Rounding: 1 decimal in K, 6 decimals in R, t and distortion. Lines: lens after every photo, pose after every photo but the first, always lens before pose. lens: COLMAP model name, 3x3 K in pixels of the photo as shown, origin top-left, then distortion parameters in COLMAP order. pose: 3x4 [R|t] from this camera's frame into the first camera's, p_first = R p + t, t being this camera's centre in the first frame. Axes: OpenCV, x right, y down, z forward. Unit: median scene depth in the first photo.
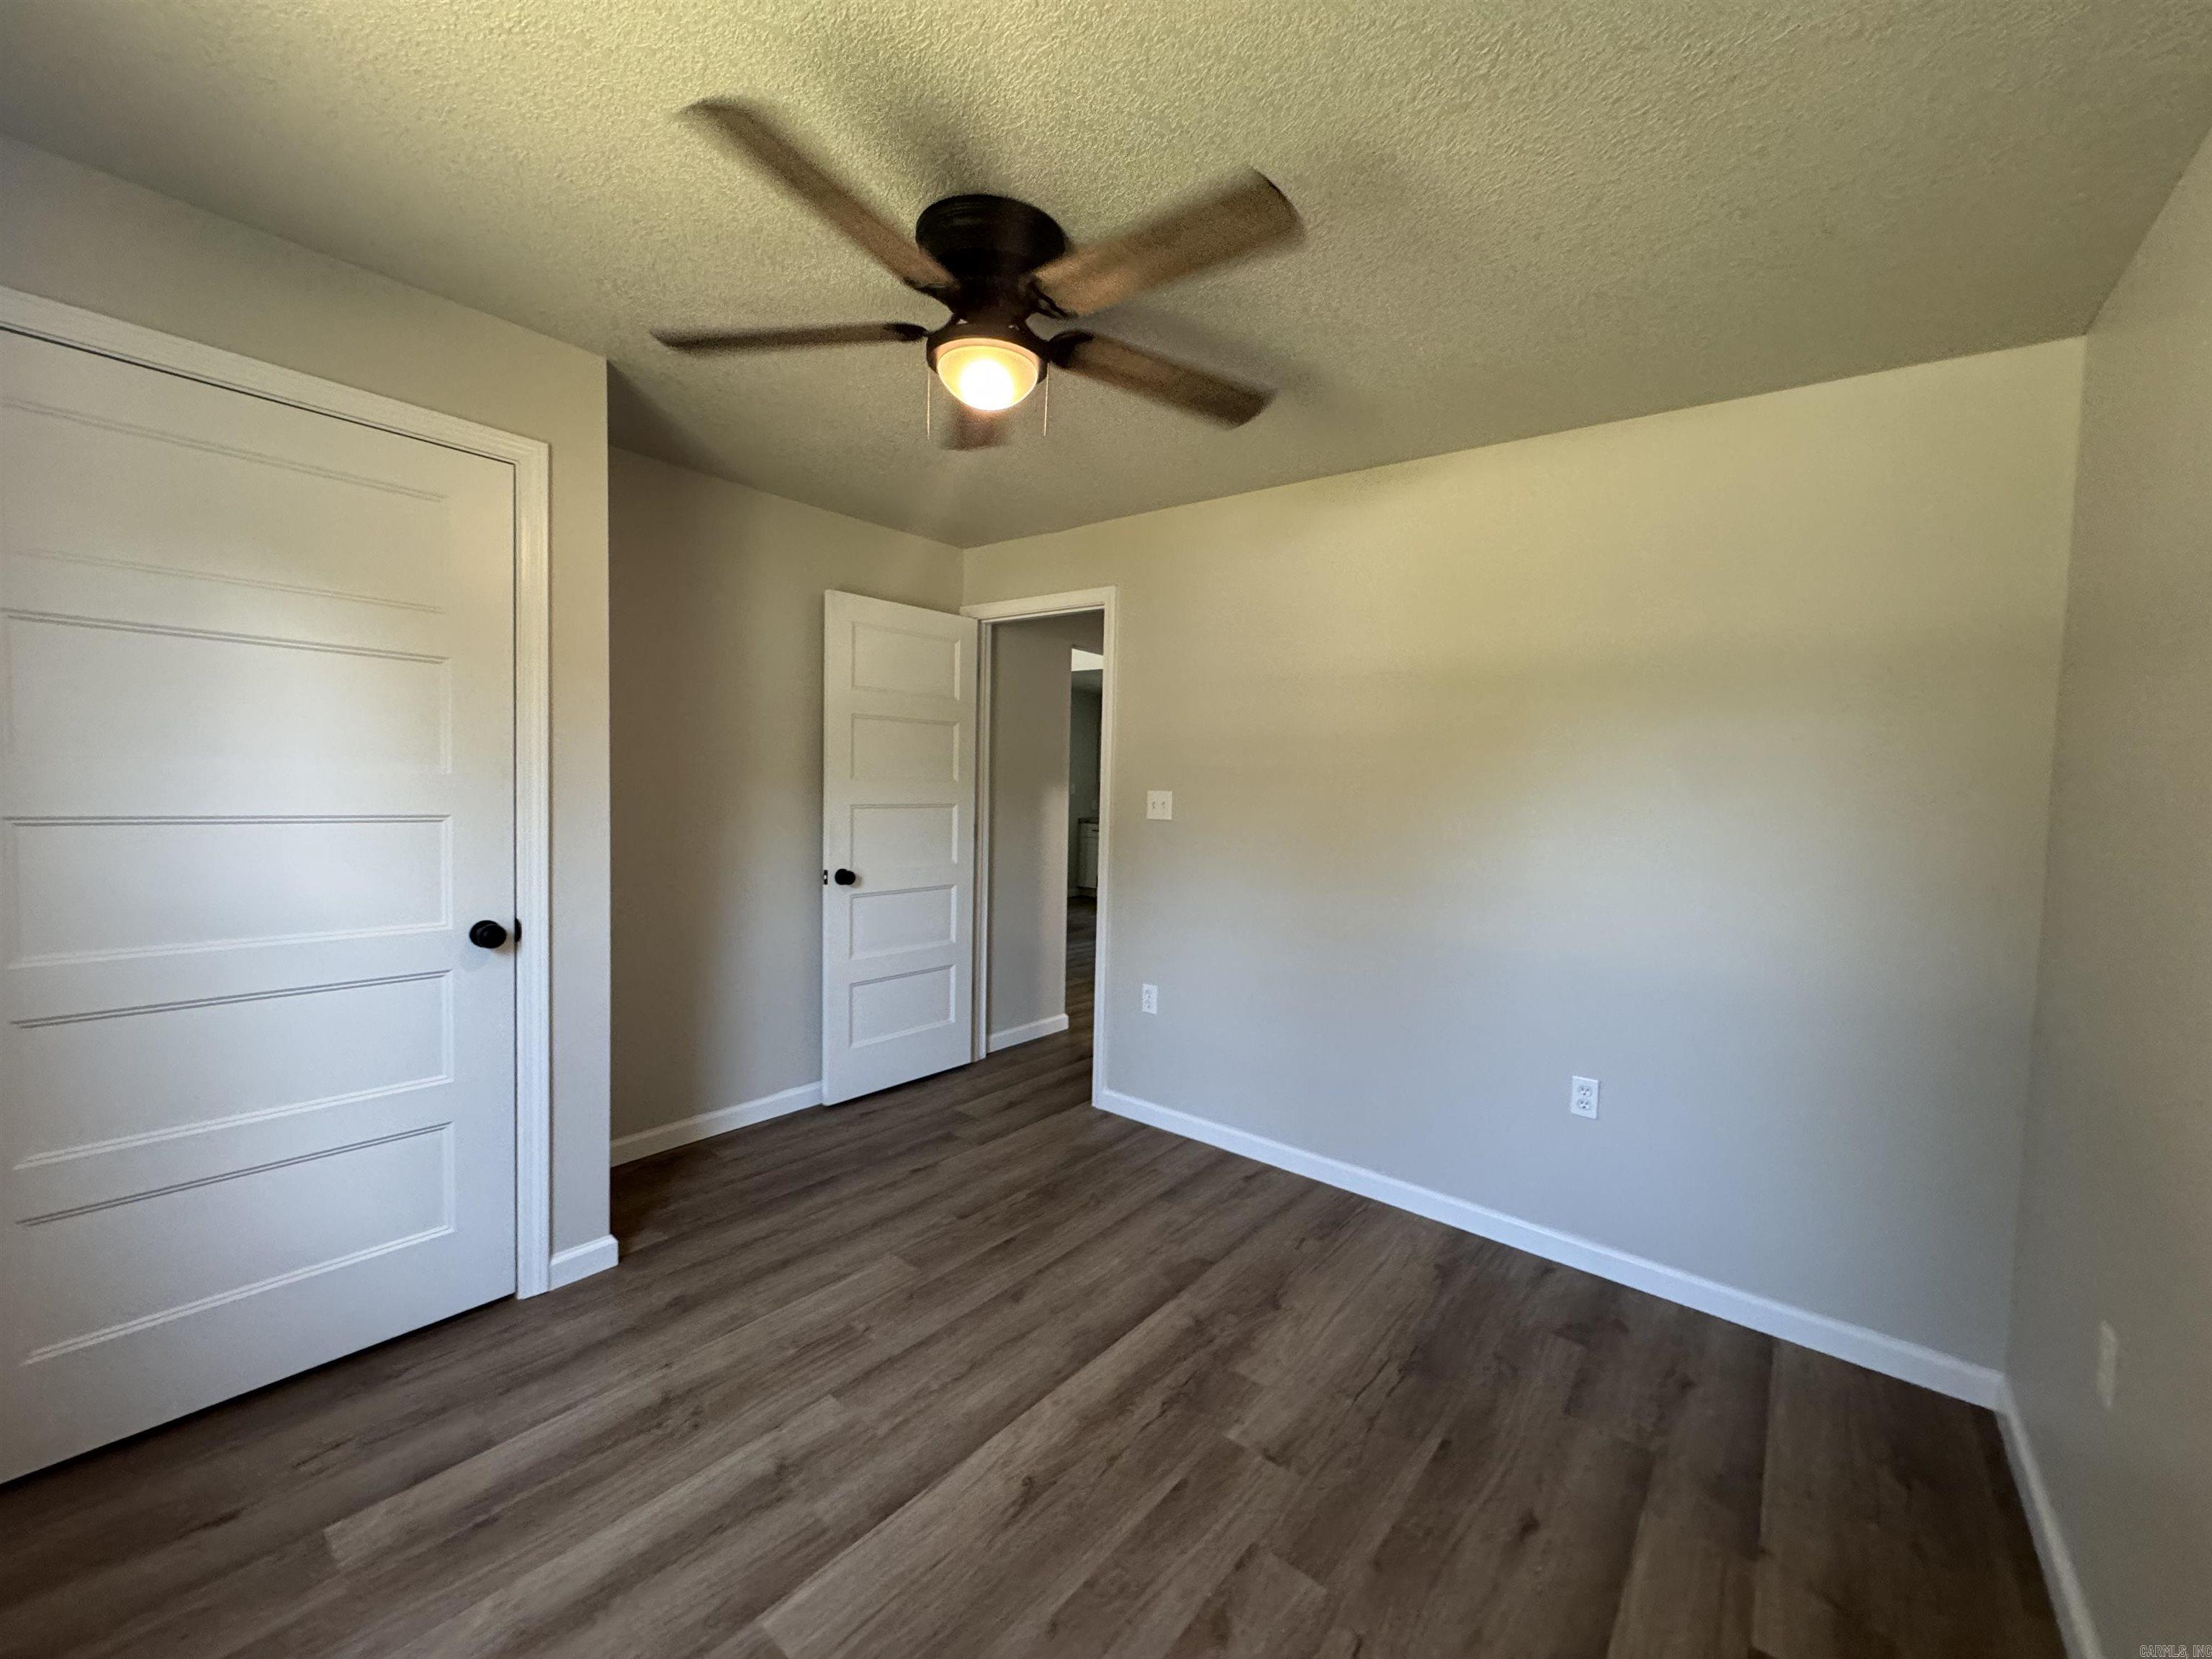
lens RADIAL K [[880.2, 0, 1106.4], [0, 880.2, 826.3], [0, 0, 1]] dist [0.004234, -0.000021]
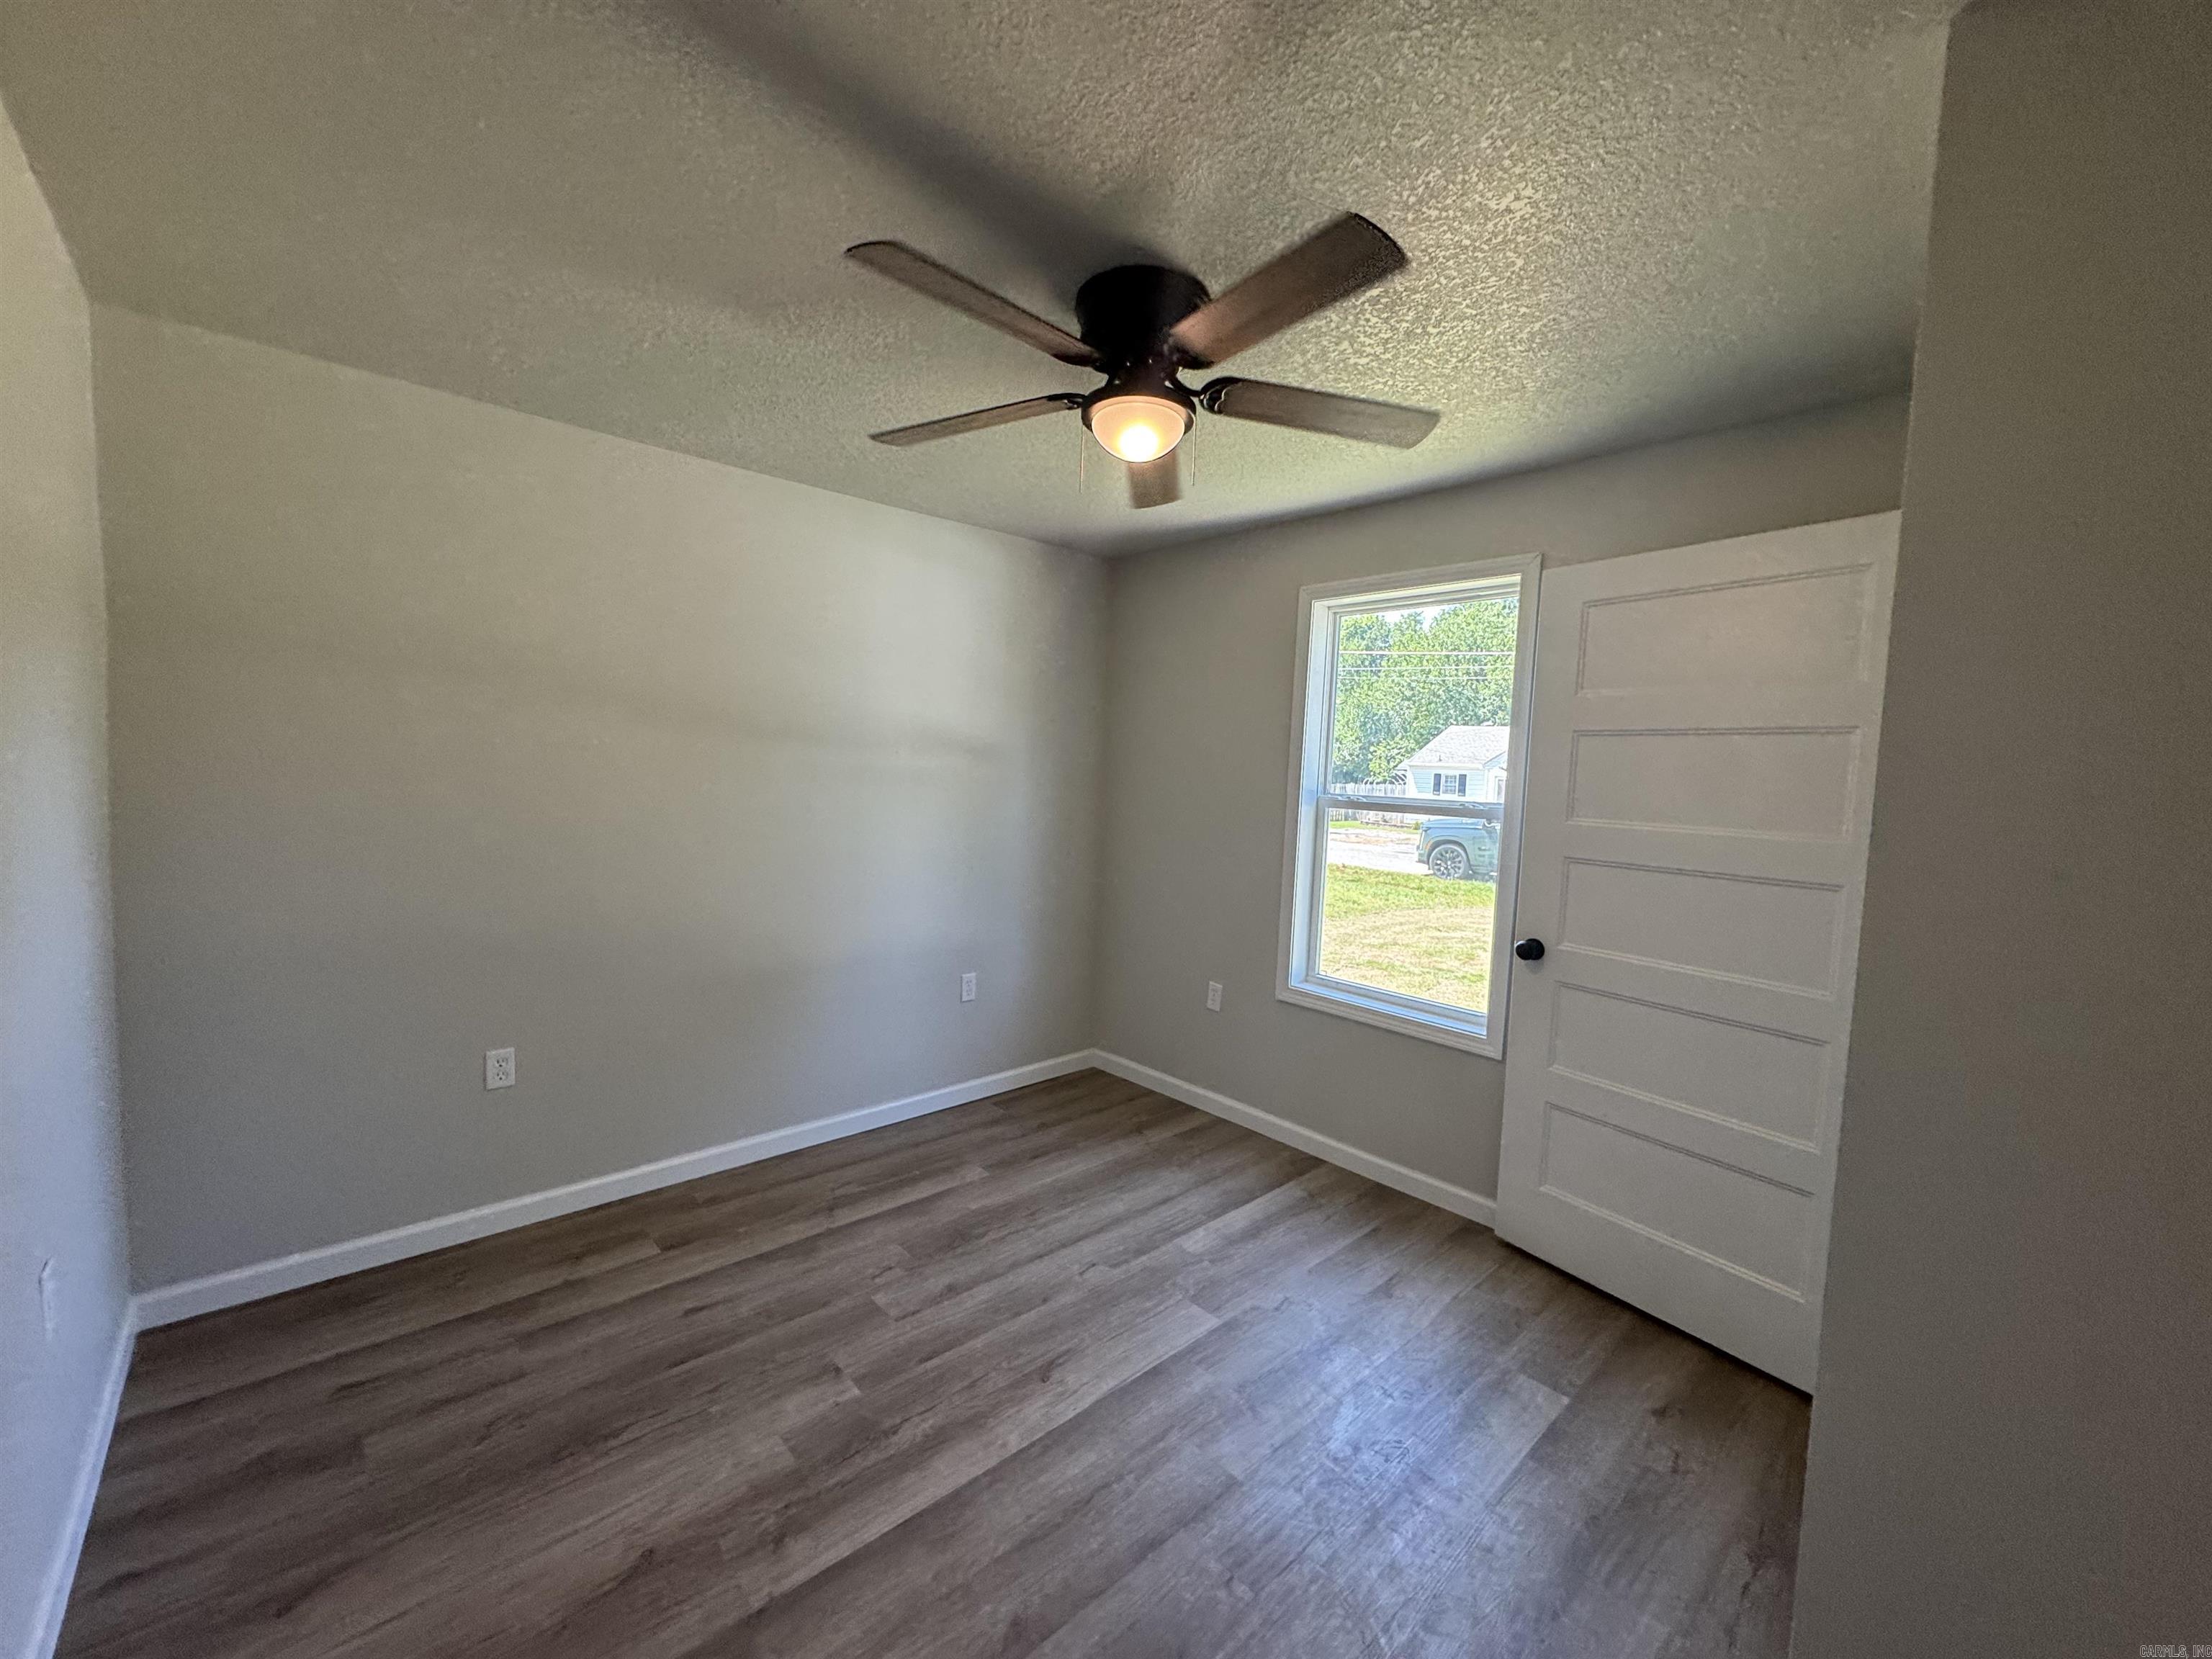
lens RADIAL K [[880.2, 0, 1105.8], [0, 880.2, 830.4], [0, 0, 1]] dist [0.004234, -0.000021]
pose [[-0.986621, -0.081309, 0.141309, -0.254896], [-0.063538, 0.989991, 0.126018, -0.148653], [-0.150141, 0.115353, -0.981912, 1.895427]]
